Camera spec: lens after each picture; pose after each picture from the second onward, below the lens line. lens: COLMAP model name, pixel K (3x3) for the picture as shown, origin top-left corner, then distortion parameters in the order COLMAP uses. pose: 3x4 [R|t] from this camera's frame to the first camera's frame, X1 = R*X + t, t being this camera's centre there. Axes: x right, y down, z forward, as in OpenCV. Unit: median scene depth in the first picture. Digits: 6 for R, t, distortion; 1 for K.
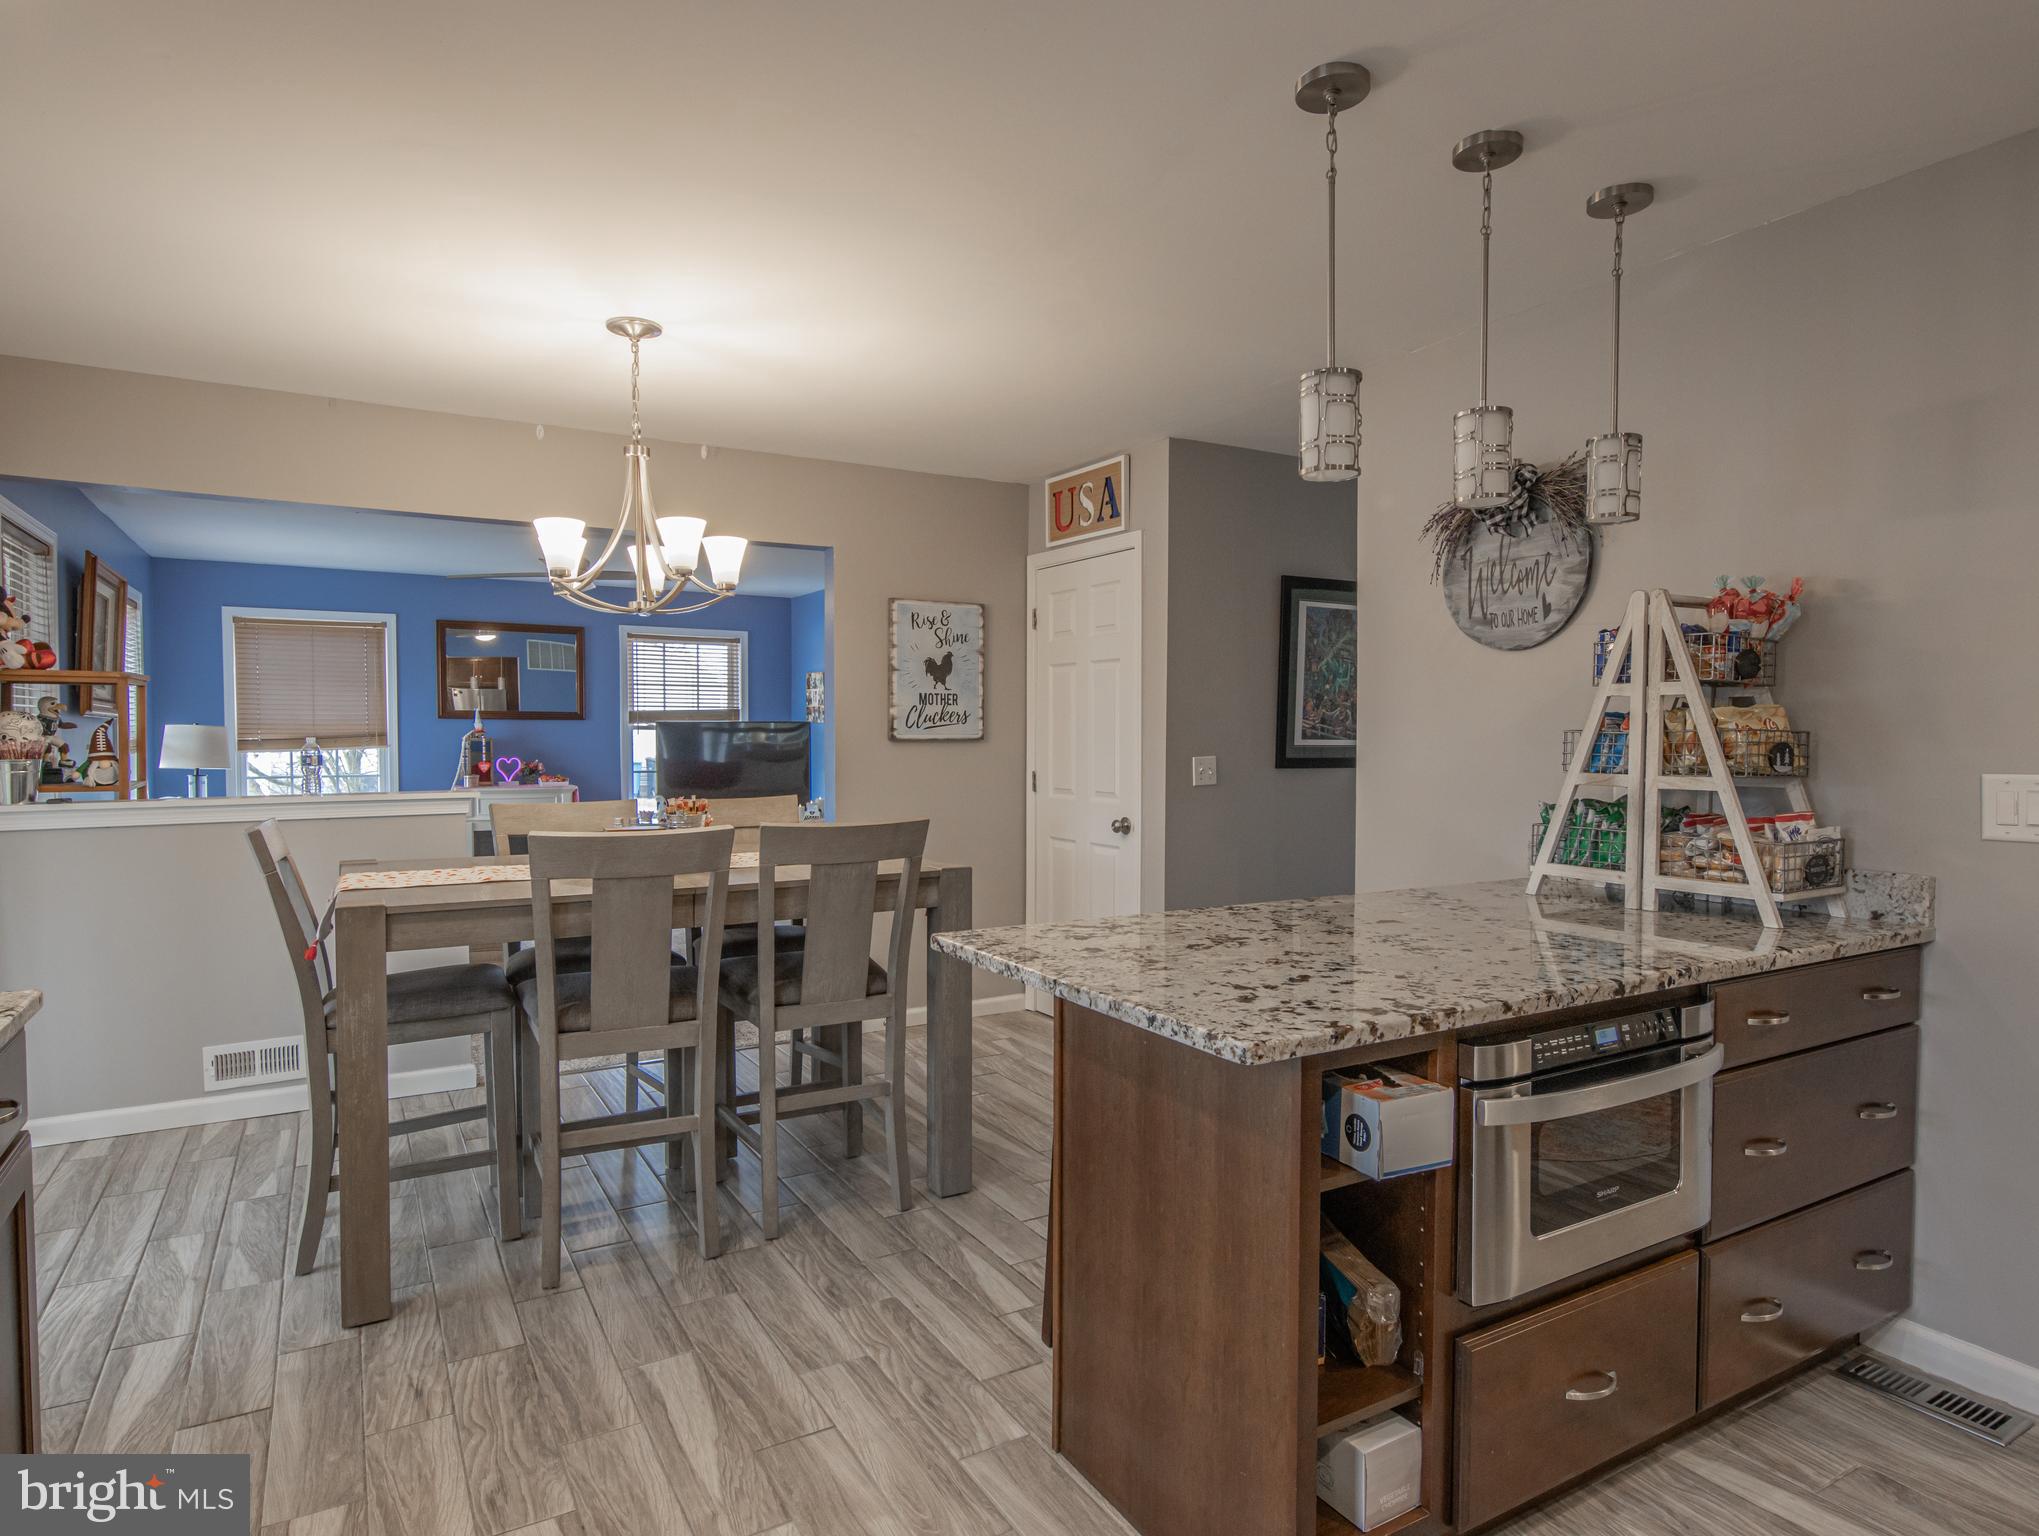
lens RADIAL K [[1178.5, 0, 1031.7], [0, 1178.5, 773.6], [0, 0, 1]] dist [0.008269, -0.001355]
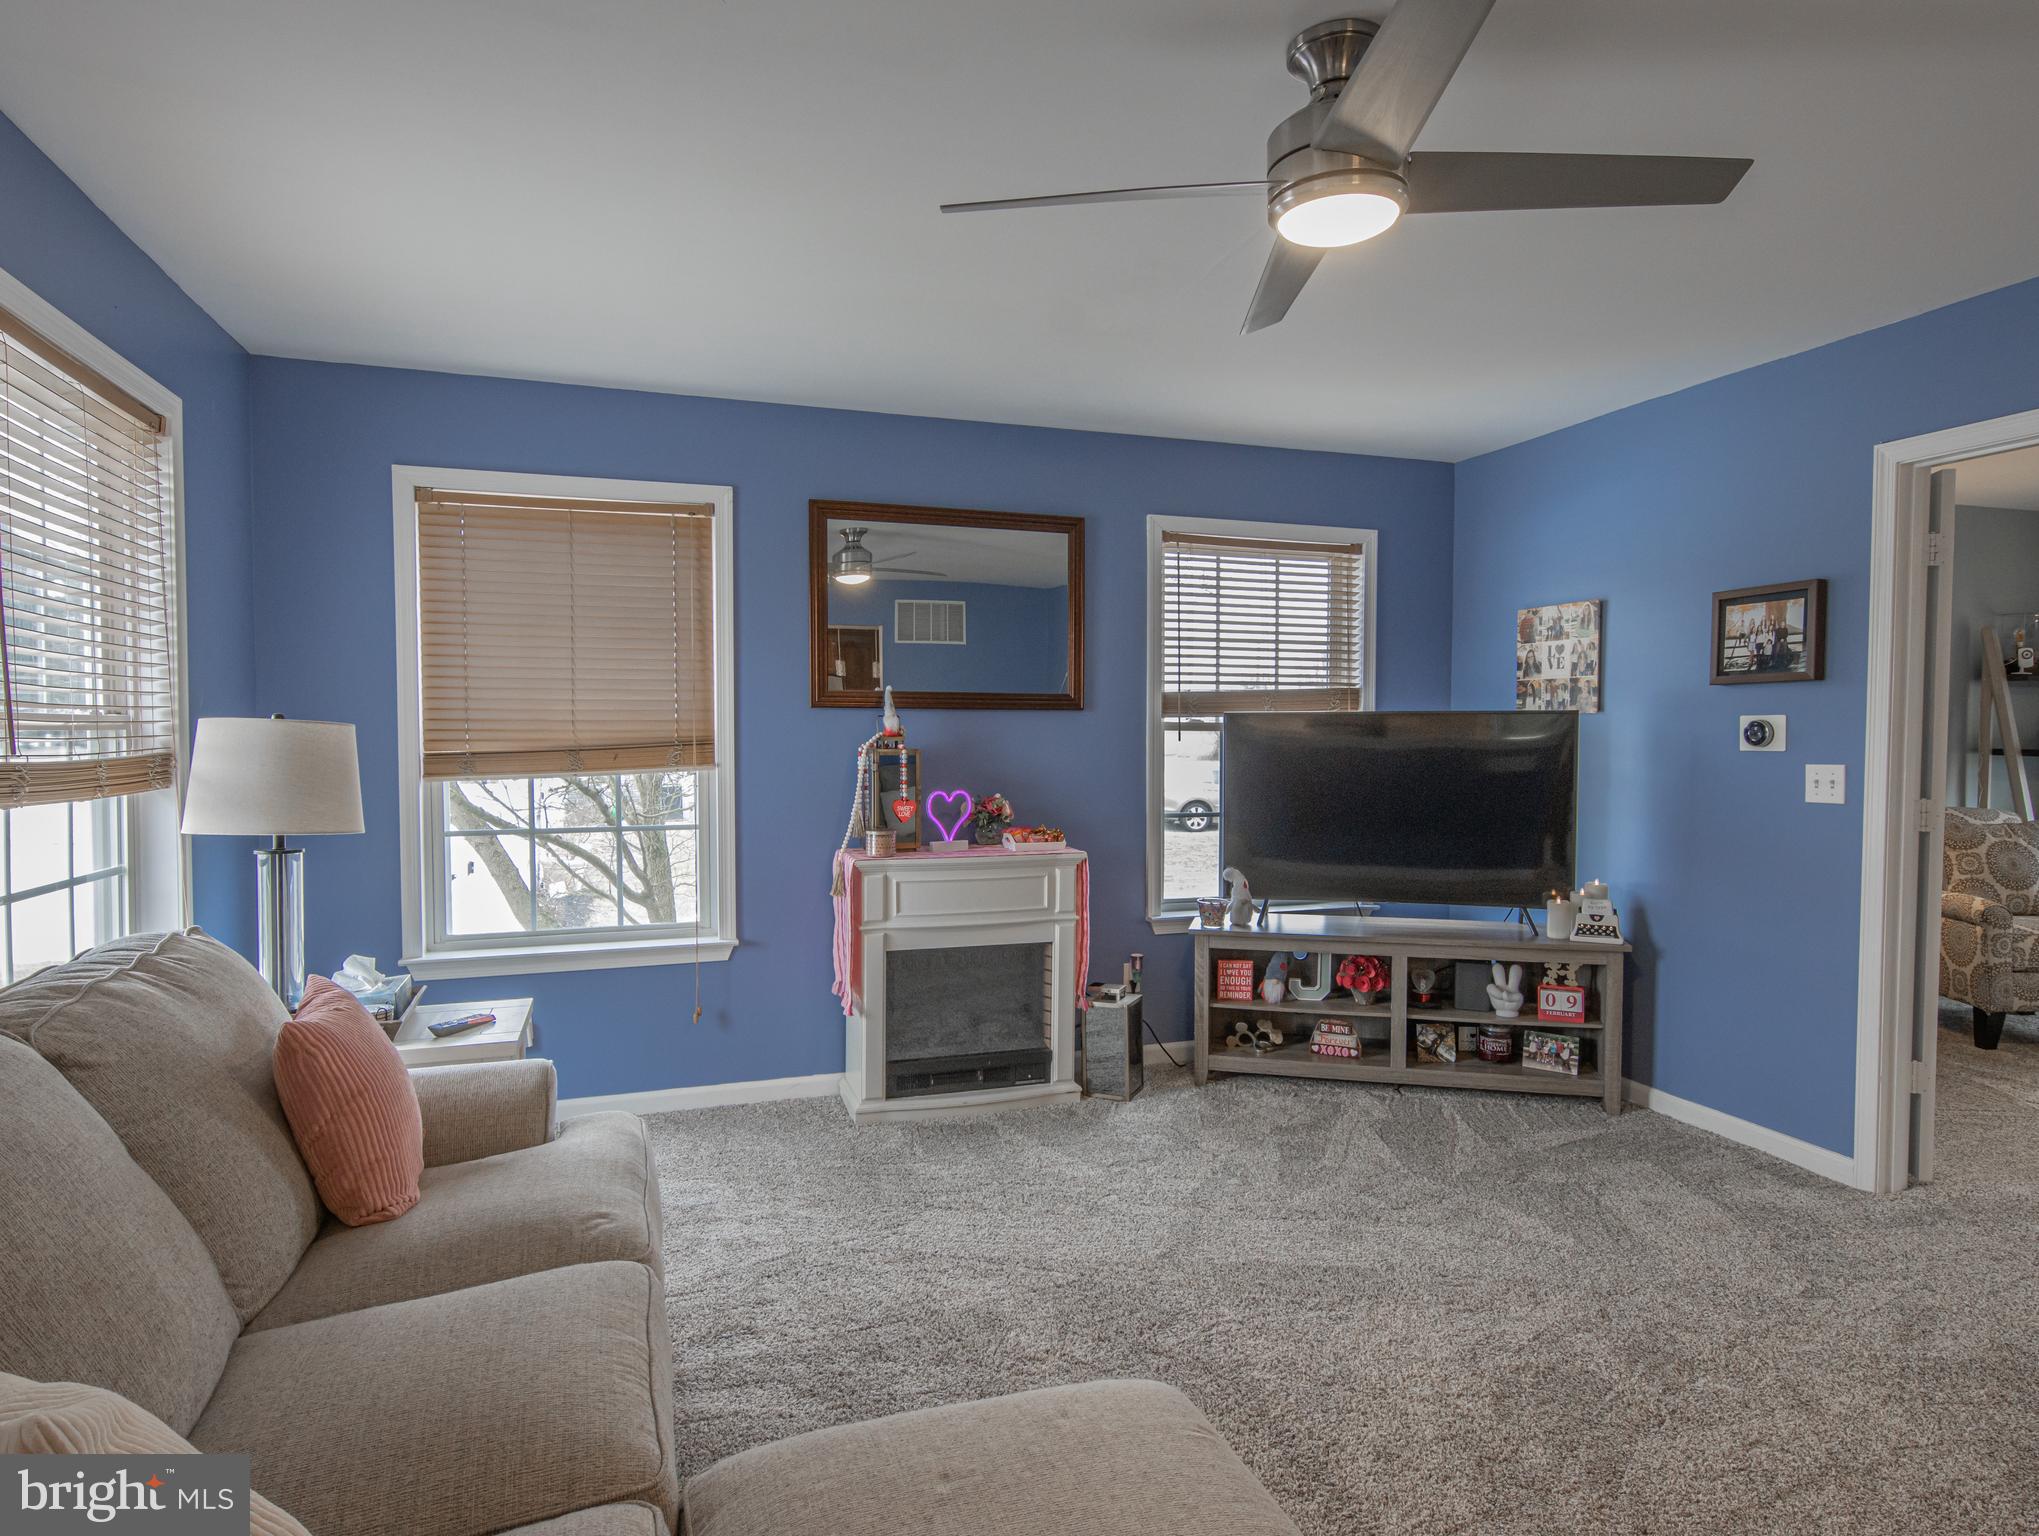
lens RADIAL K [[1178.5, 0, 1031.7], [0, 1178.5, 773.6], [0, 0, 1]] dist [0.008269, -0.001355]
pose [[0.977370, 0.006394, -0.211440, -0.307511], [-0.005998, 0.999979, 0.002513, -0.021304], [0.211451, -0.001188, 0.977388, 0.540833]]
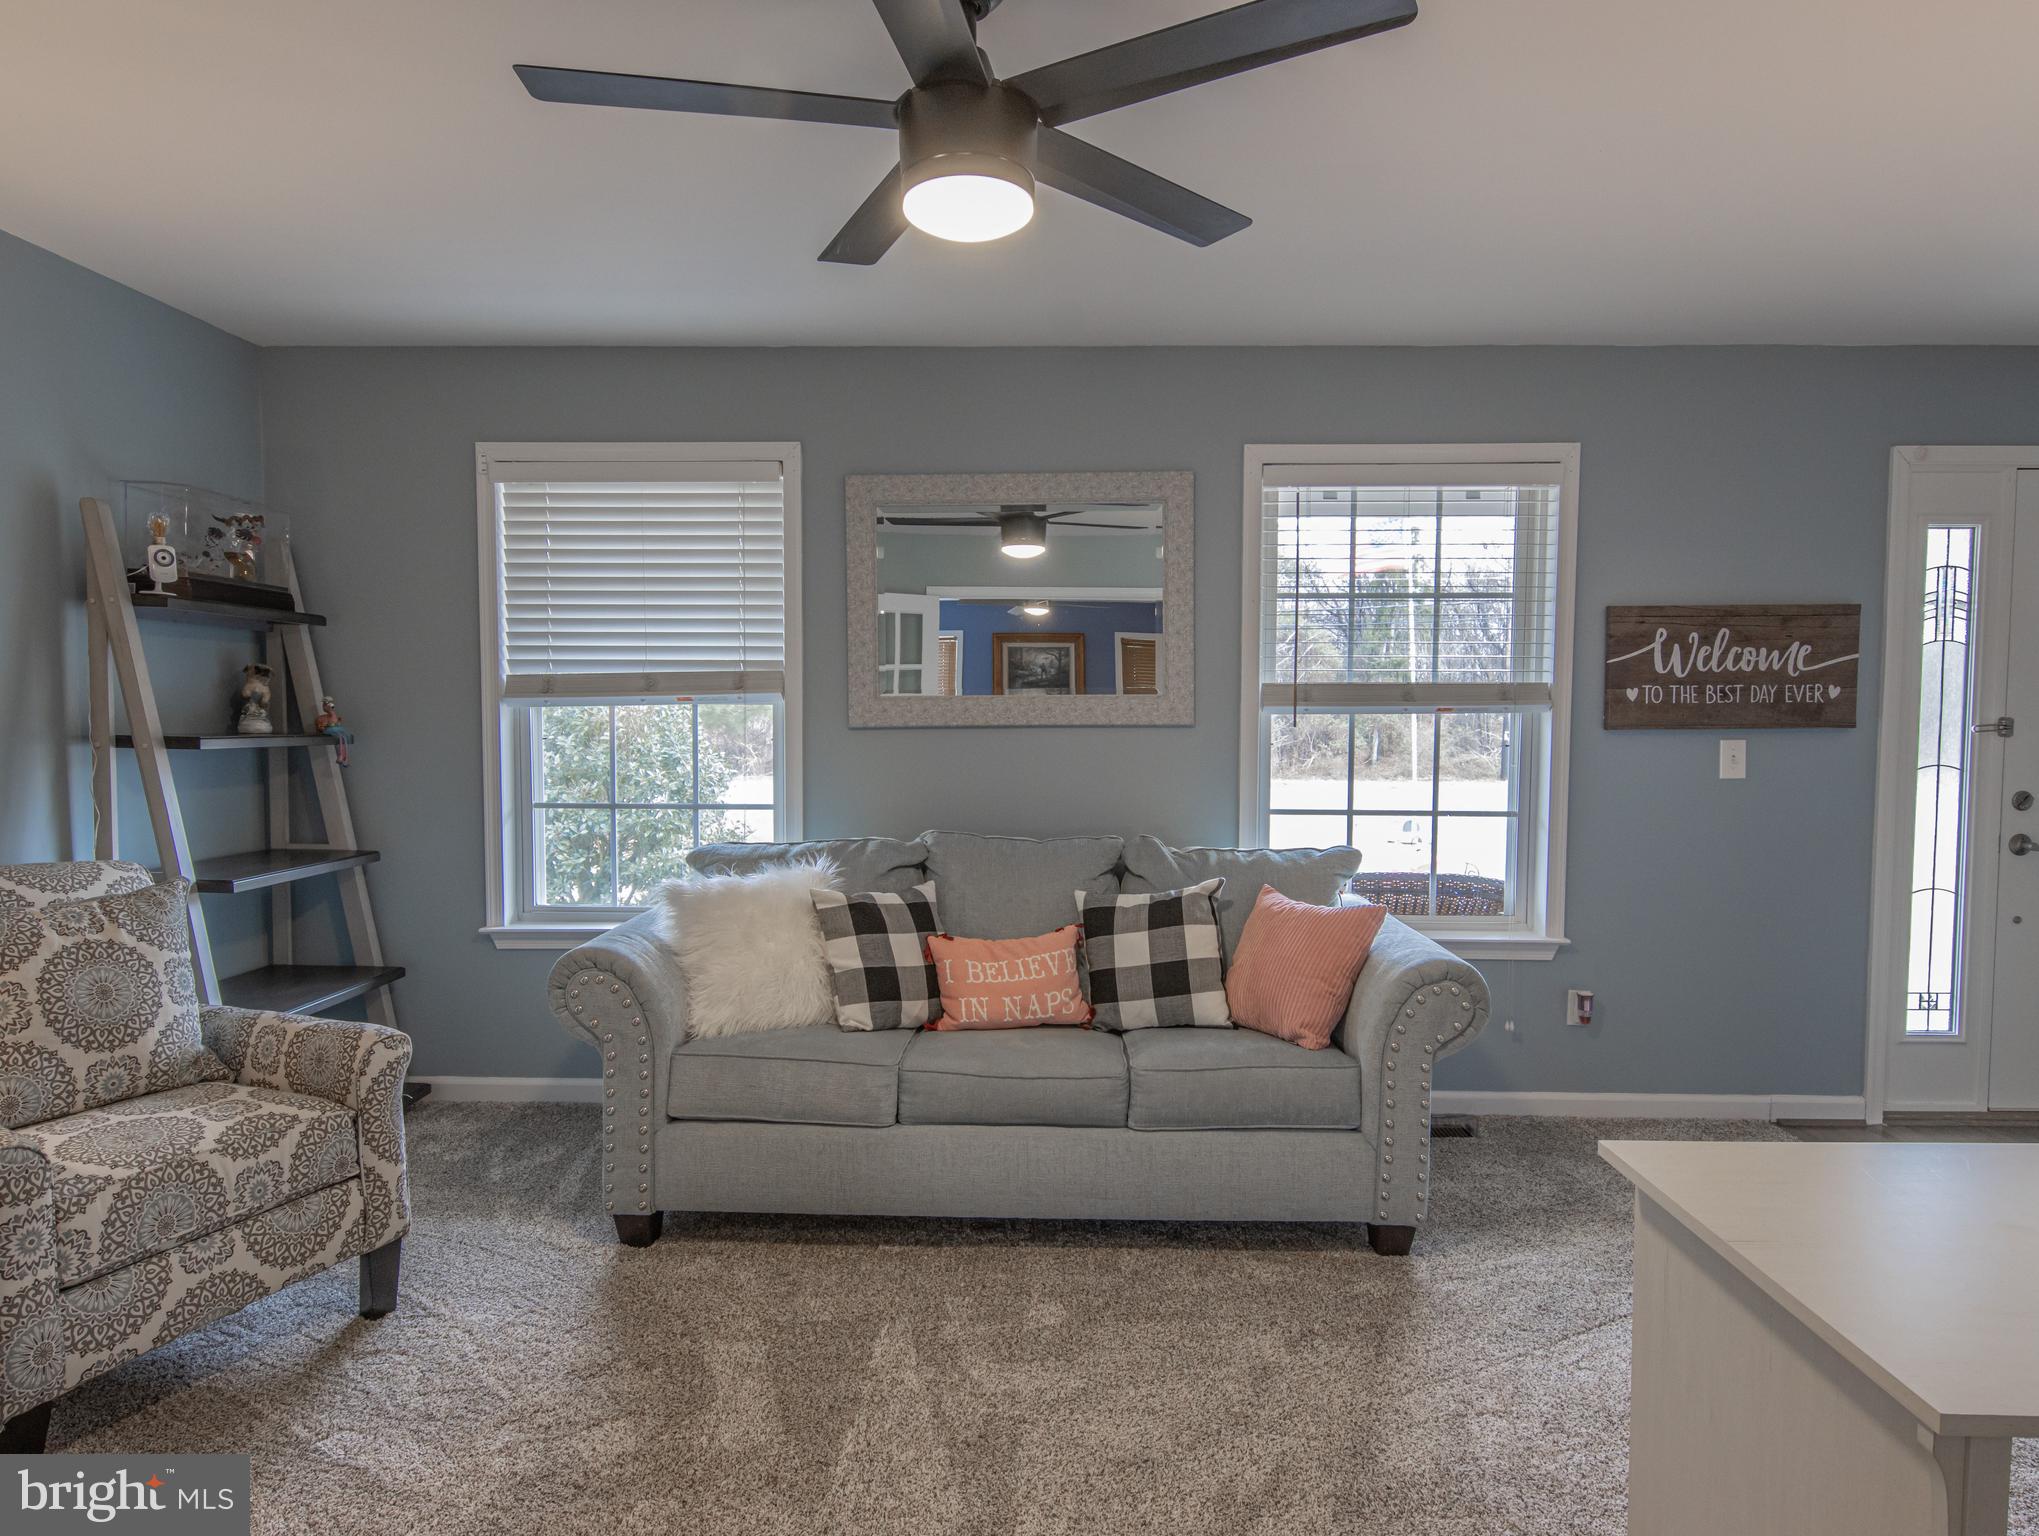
lens RADIAL K [[1178.5, 0, 1031.7], [0, 1178.5, 773.6], [0, 0, 1]] dist [0.008269, -0.001355]
pose [[0.538707, -0.046752, 0.841195, -0.065574], [0.029850, 0.998891, 0.036400, -0.030480], [-0.841964, 0.005501, 0.539505, 0.896630]]
